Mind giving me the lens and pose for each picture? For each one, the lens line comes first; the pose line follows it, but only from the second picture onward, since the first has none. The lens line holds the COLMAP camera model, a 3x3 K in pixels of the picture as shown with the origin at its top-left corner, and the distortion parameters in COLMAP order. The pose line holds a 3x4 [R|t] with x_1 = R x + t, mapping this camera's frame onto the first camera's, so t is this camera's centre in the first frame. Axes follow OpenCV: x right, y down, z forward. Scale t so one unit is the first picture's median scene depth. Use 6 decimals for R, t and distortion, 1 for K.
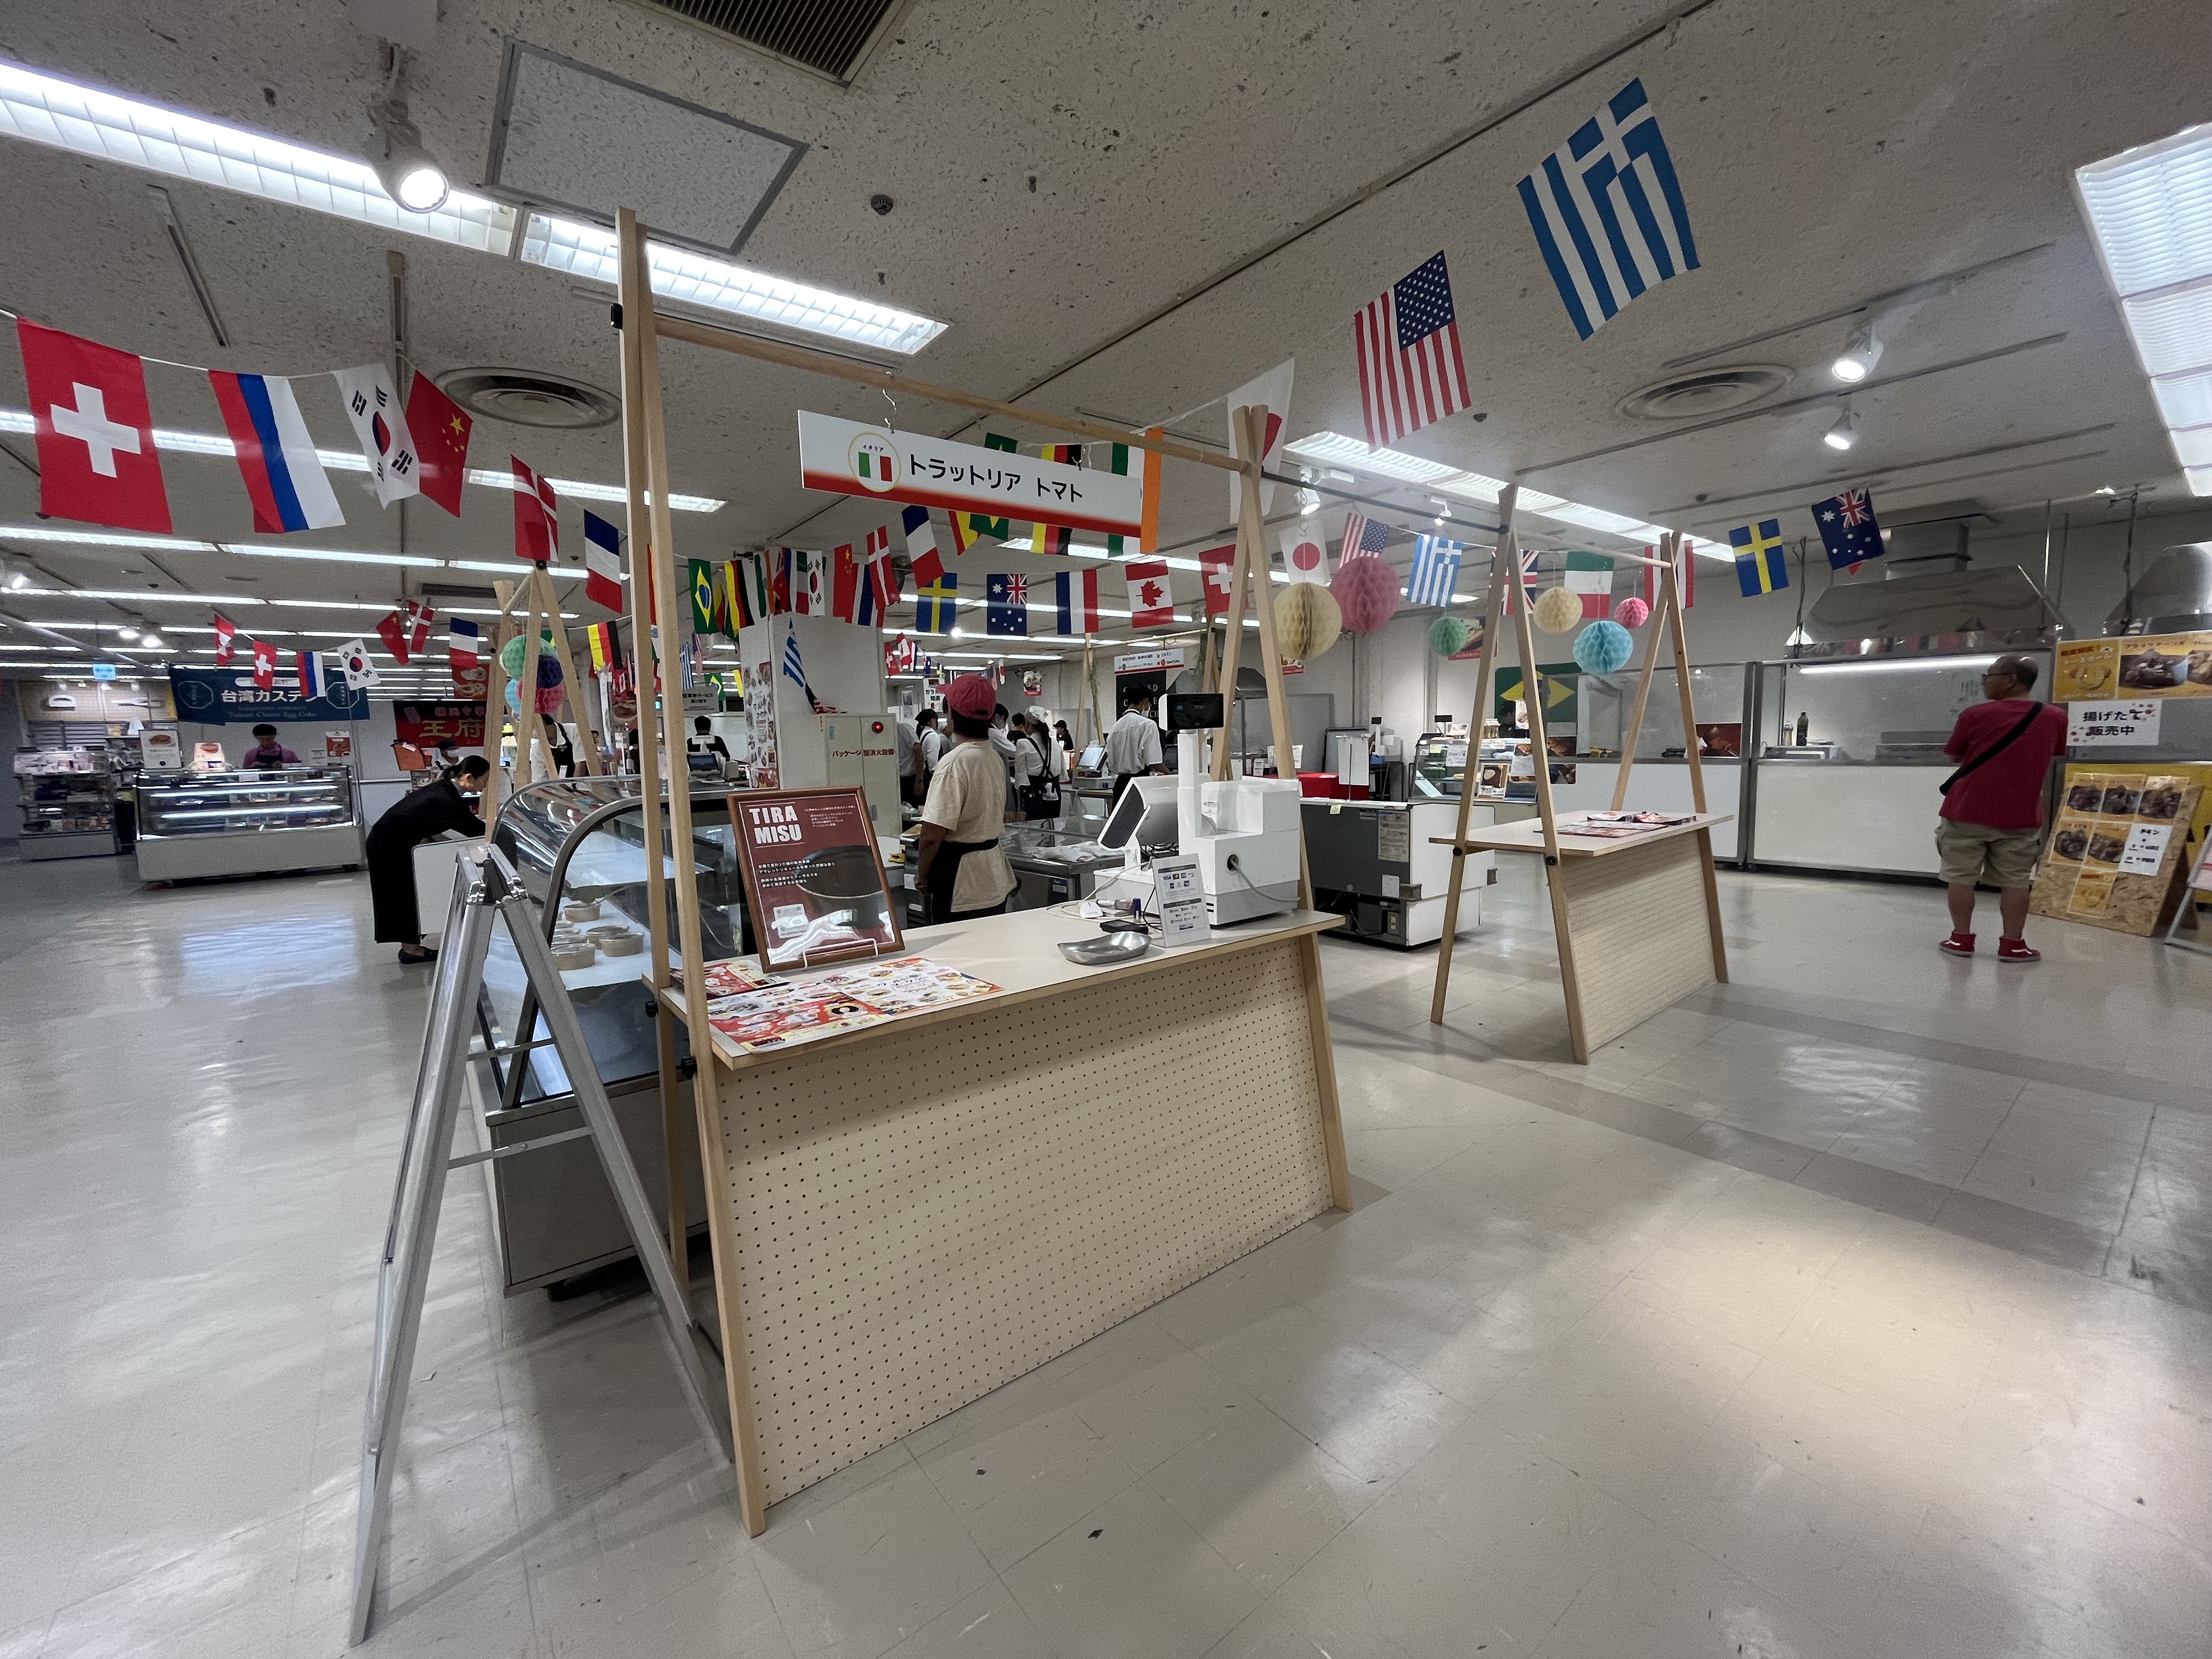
lens RADIAL K [[894.9, 0, 1106.0], [0, 894.9, 829.5], [0, 0, 1]] dist [-0.000006, 0.000079]
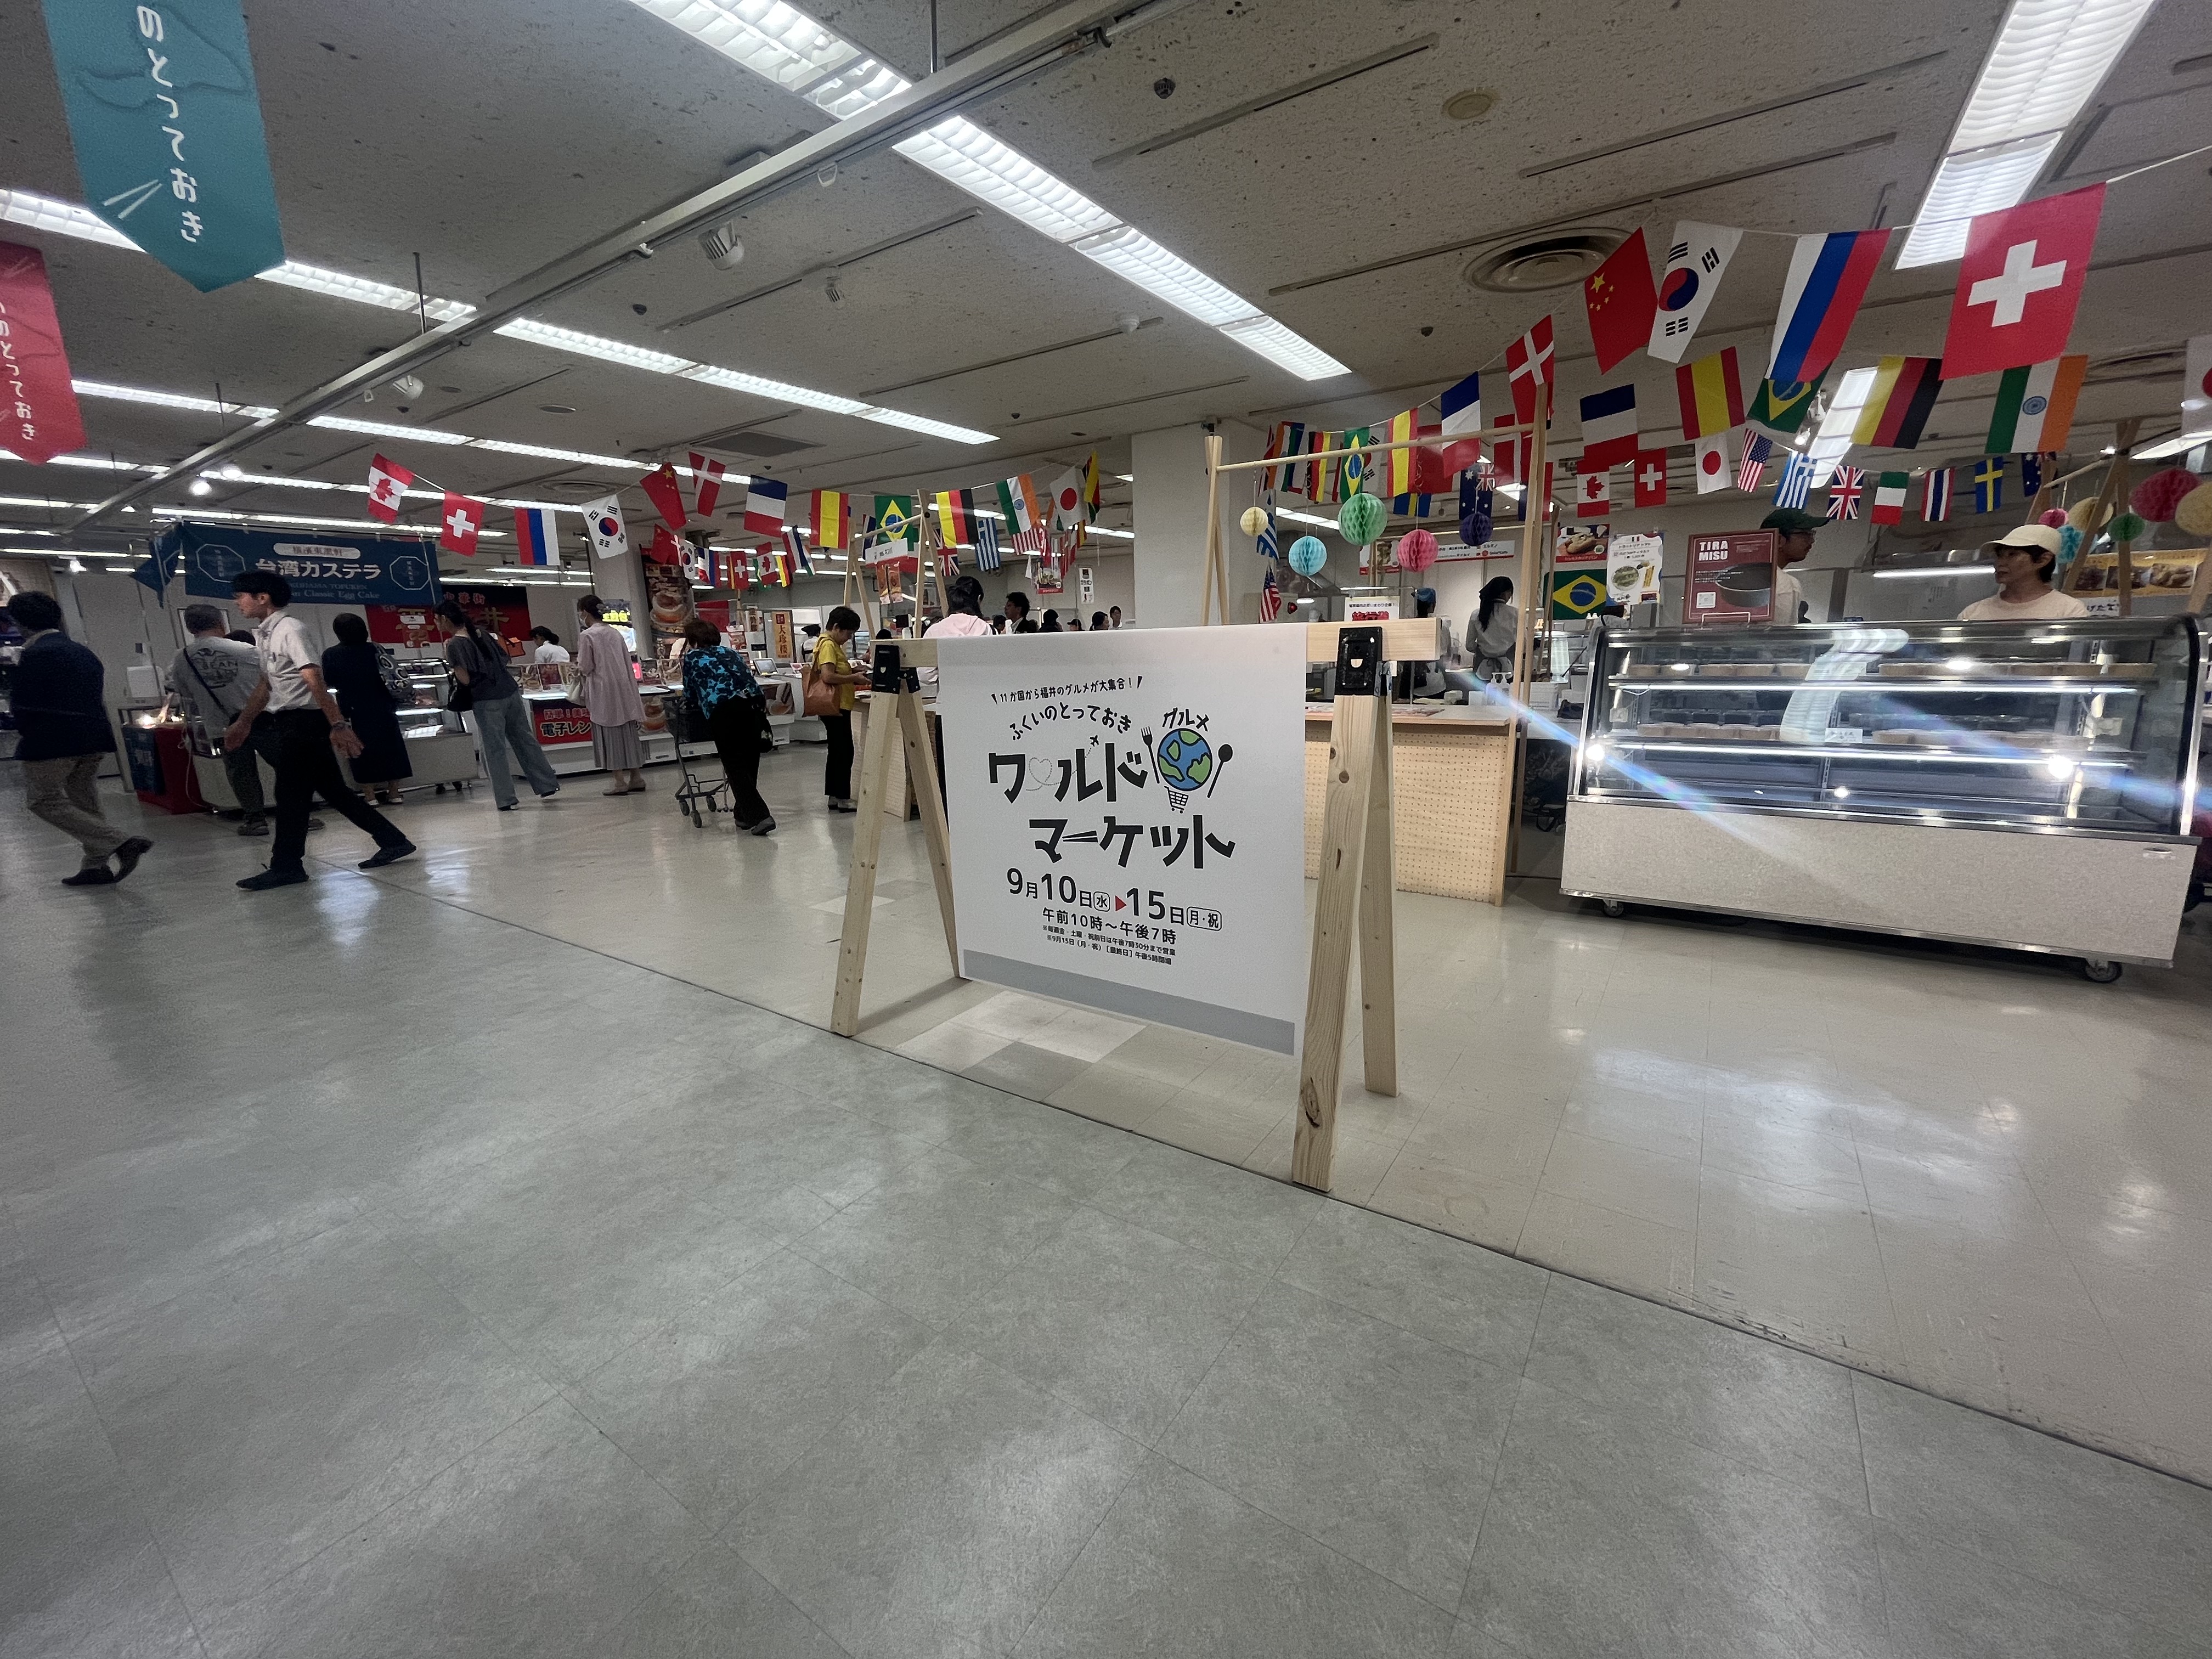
lens RADIAL K [[894.9, 0, 1106.0], [0, 894.9, 829.5], [0, 0, 1]] dist [-0.000006, 0.000079]
pose [[0.949841, -0.061523, 0.306622, -0.737593], [0.035056, 0.995225, 0.091094, 0.036575], [-0.310762, -0.075775, 0.947462, 0.061493]]
